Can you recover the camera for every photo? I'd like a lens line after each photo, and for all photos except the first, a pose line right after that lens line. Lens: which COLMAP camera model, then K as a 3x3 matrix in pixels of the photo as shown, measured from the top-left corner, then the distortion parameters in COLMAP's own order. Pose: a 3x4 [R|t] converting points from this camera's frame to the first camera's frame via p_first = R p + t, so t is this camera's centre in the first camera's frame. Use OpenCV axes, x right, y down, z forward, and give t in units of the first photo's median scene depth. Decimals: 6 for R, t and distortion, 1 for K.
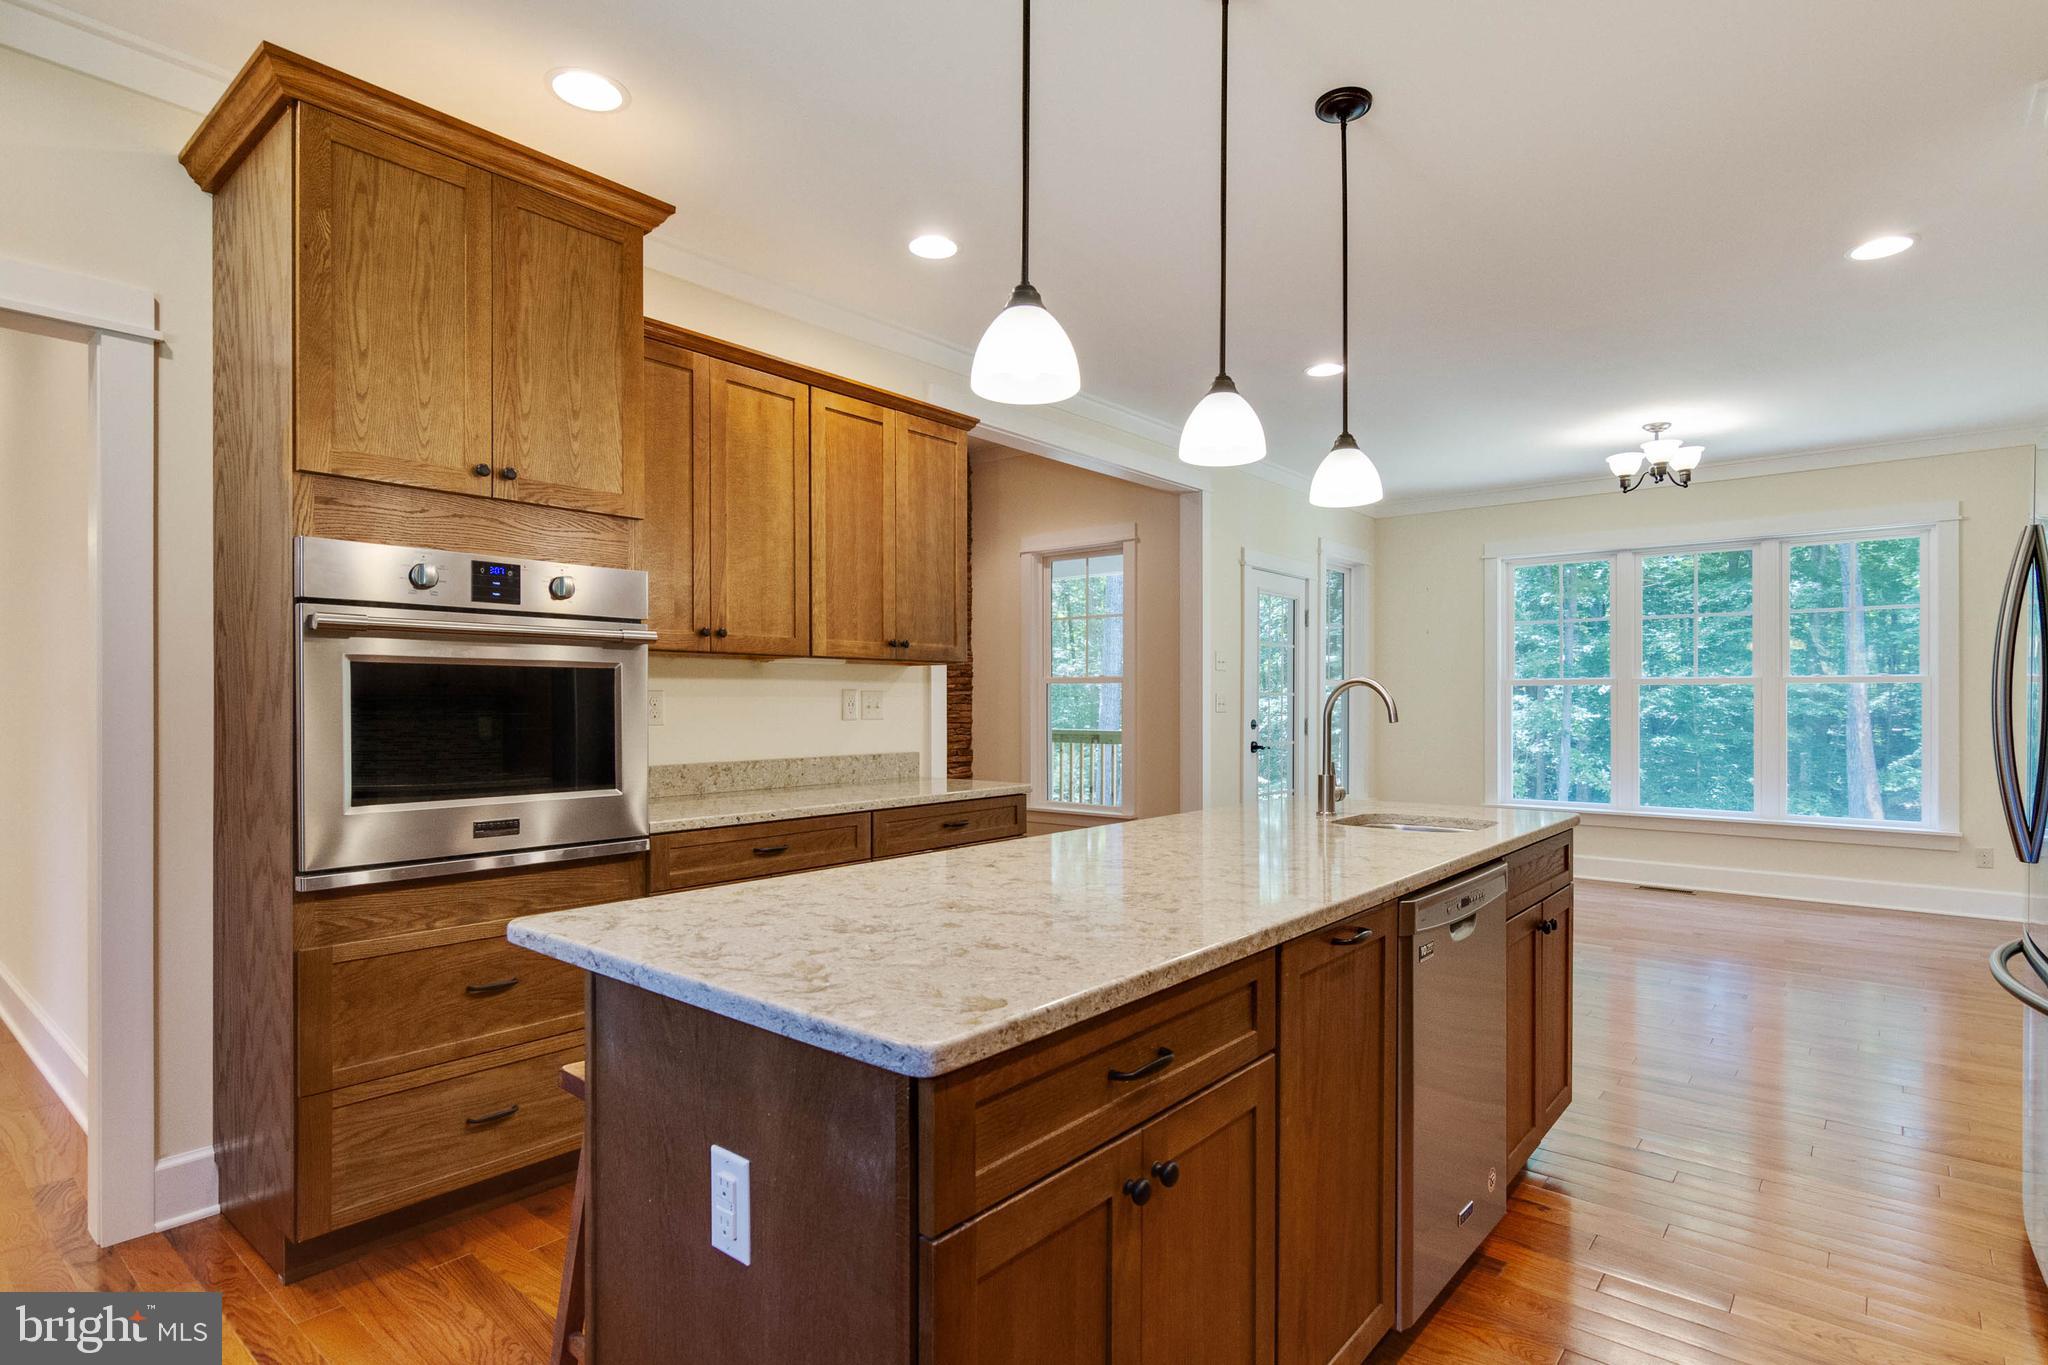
lens RADIAL K [[1038.8, 0, 1040.6], [0, 1038.8, 712.7], [0, 0, 1]] dist [0.002068, 0.000899]
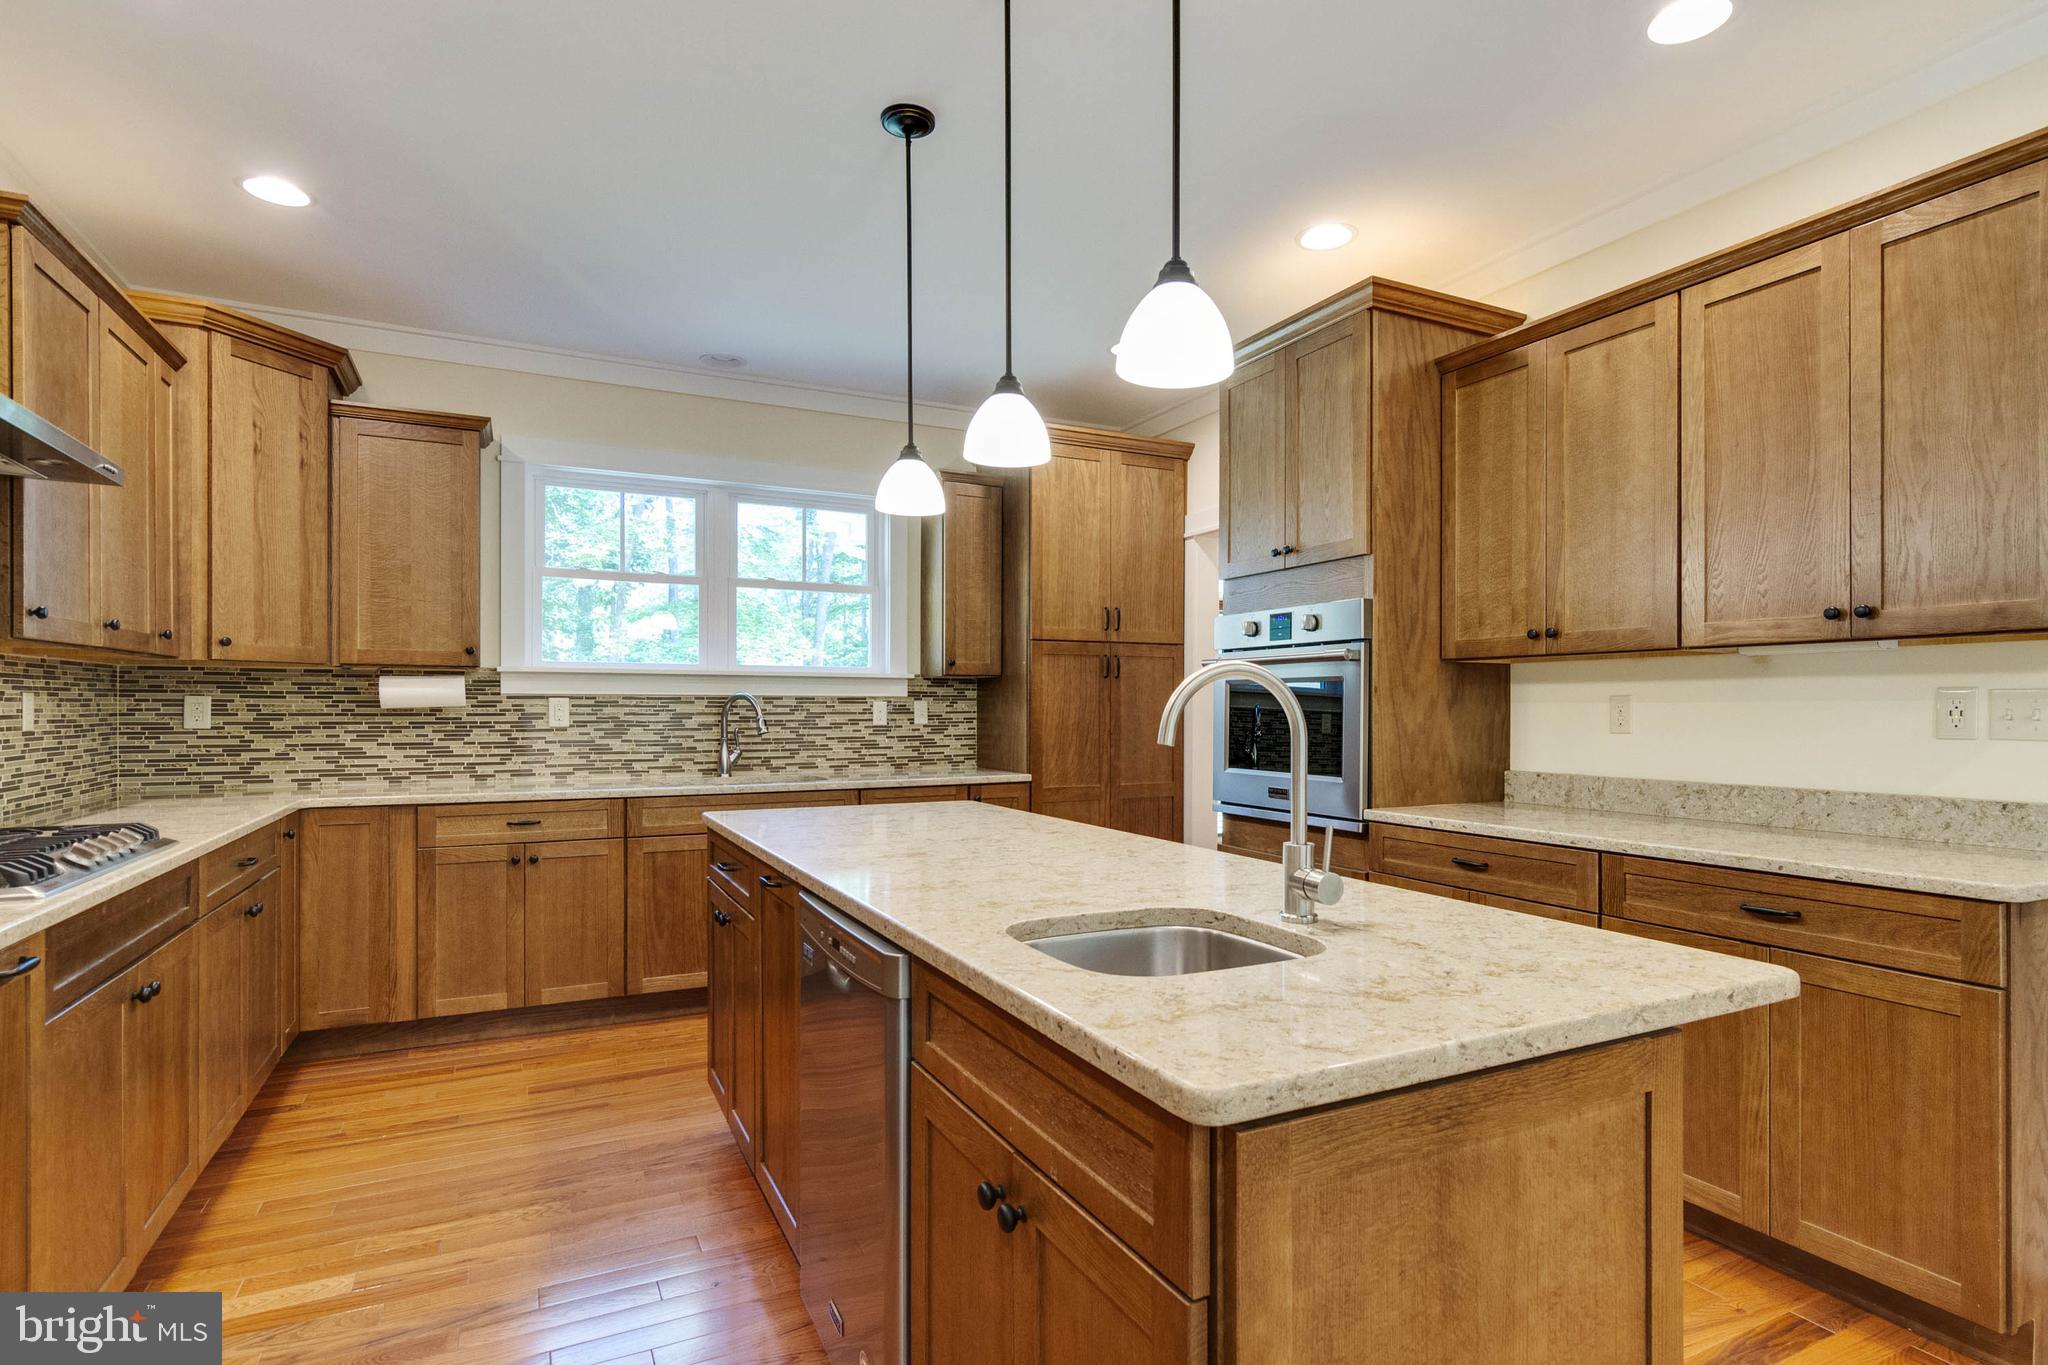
lens RADIAL K [[1038.8, 0, 1042.6], [0, 1038.8, 705.9], [0, 0, 1]] dist [0.002068, 0.000899]
pose [[-0.402473, -0.001674, -0.915430, 0.665650], [-0.011057, 0.999934, 0.003032, -0.009191], [0.915365, 0.011342, -0.402465, 0.890537]]
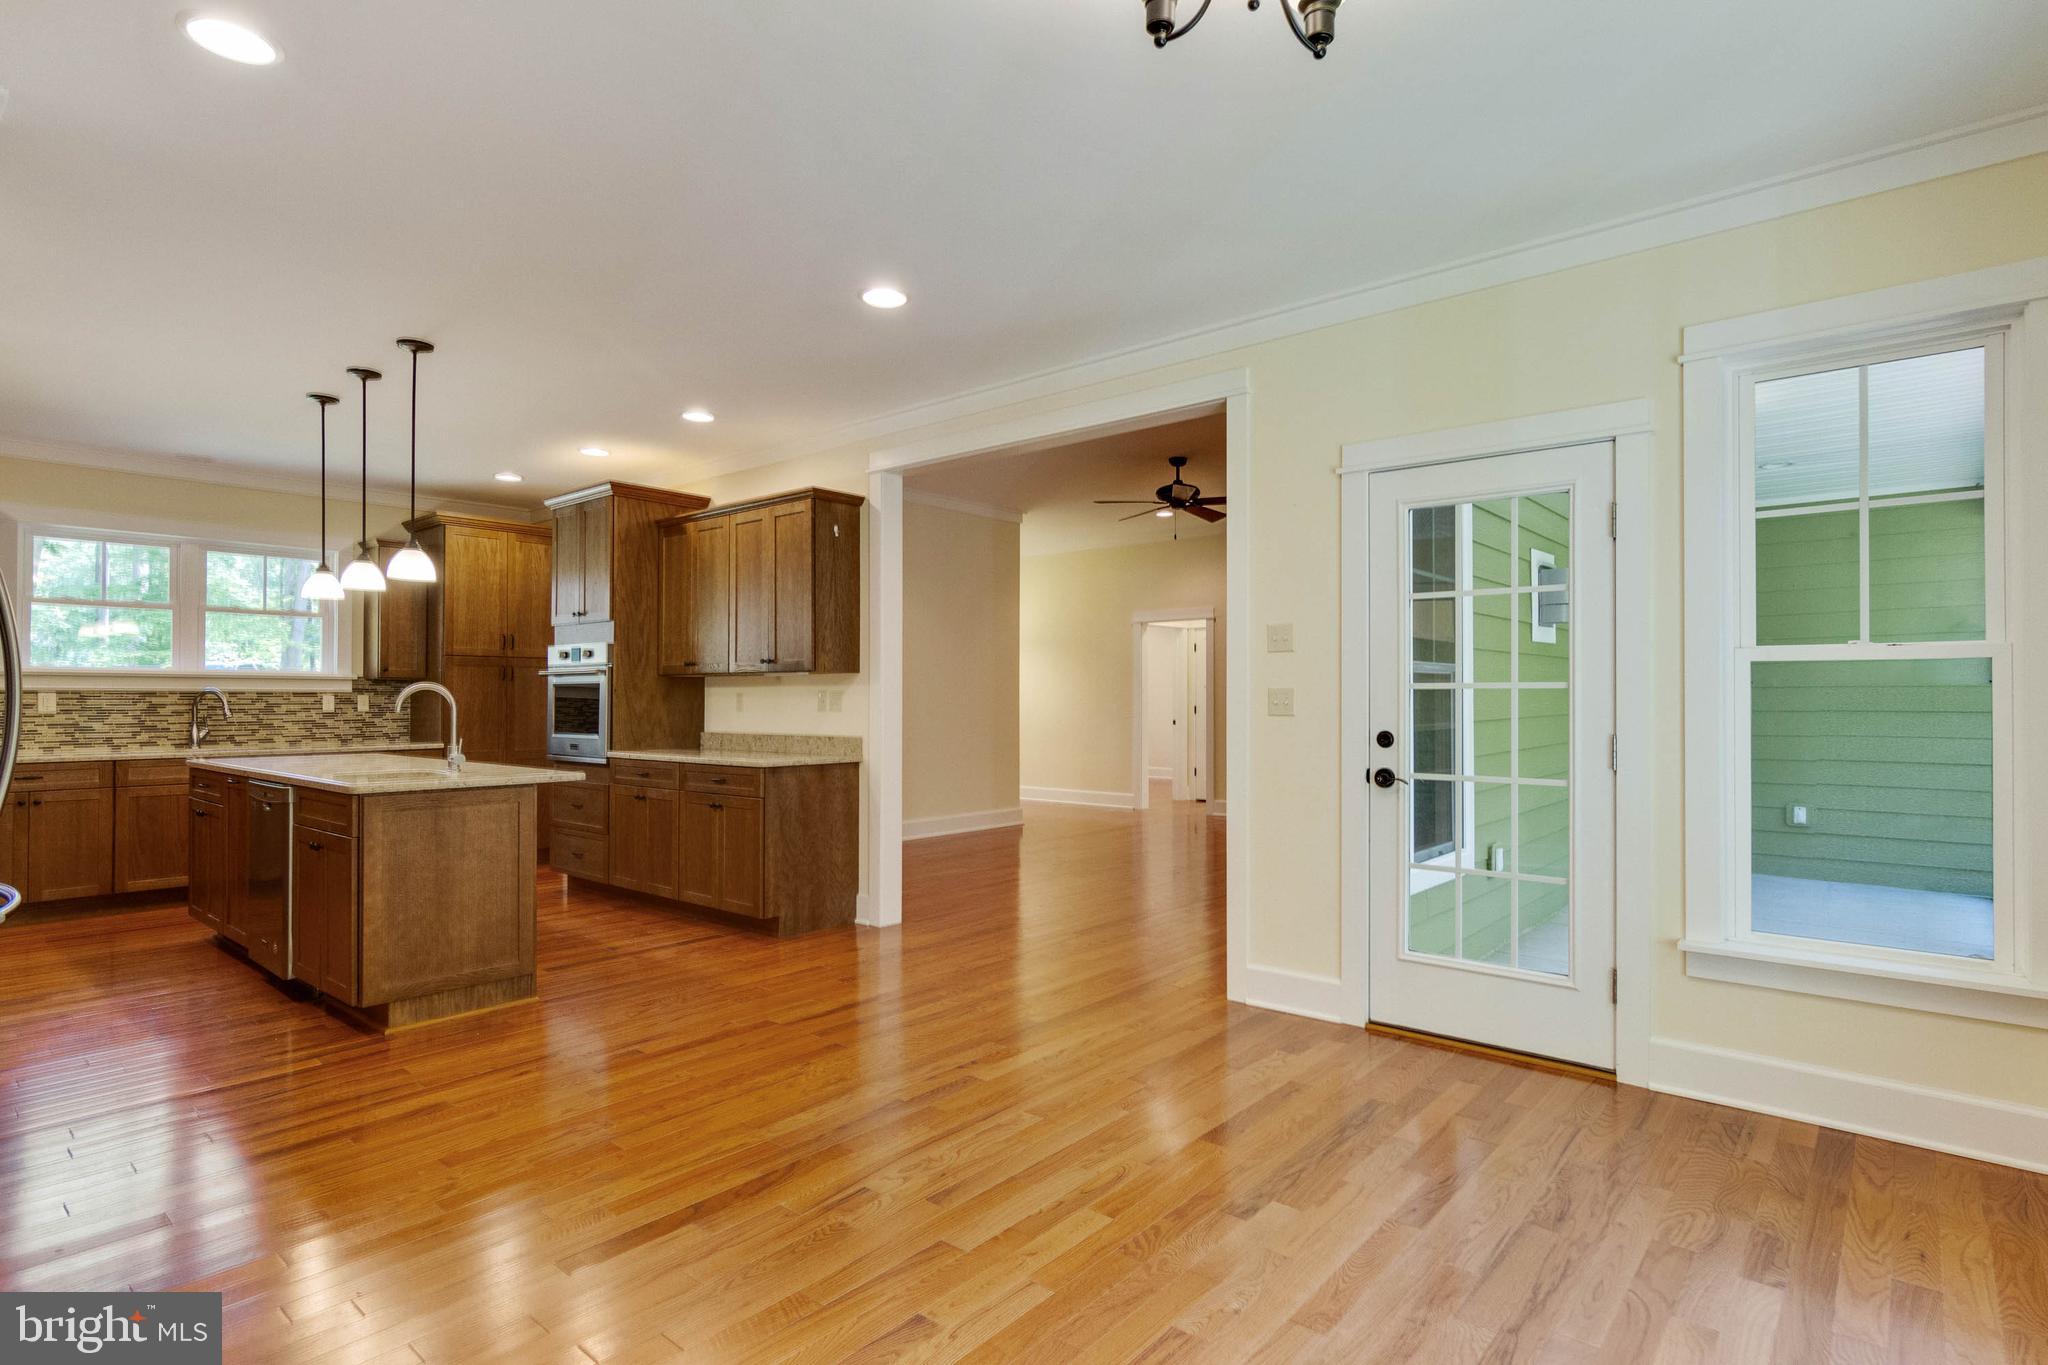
lens RADIAL K [[1038.8, 0, 1040.3], [0, 1038.8, 686.1], [0, 0, 1]] dist [0.002068, 0.000899]
pose [[-0.012594, -0.012839, -0.999838, 1.493403], [-0.011462, 0.999854, -0.012695, -0.016576], [0.999855, 0.011300, -0.012740, 1.550098]]
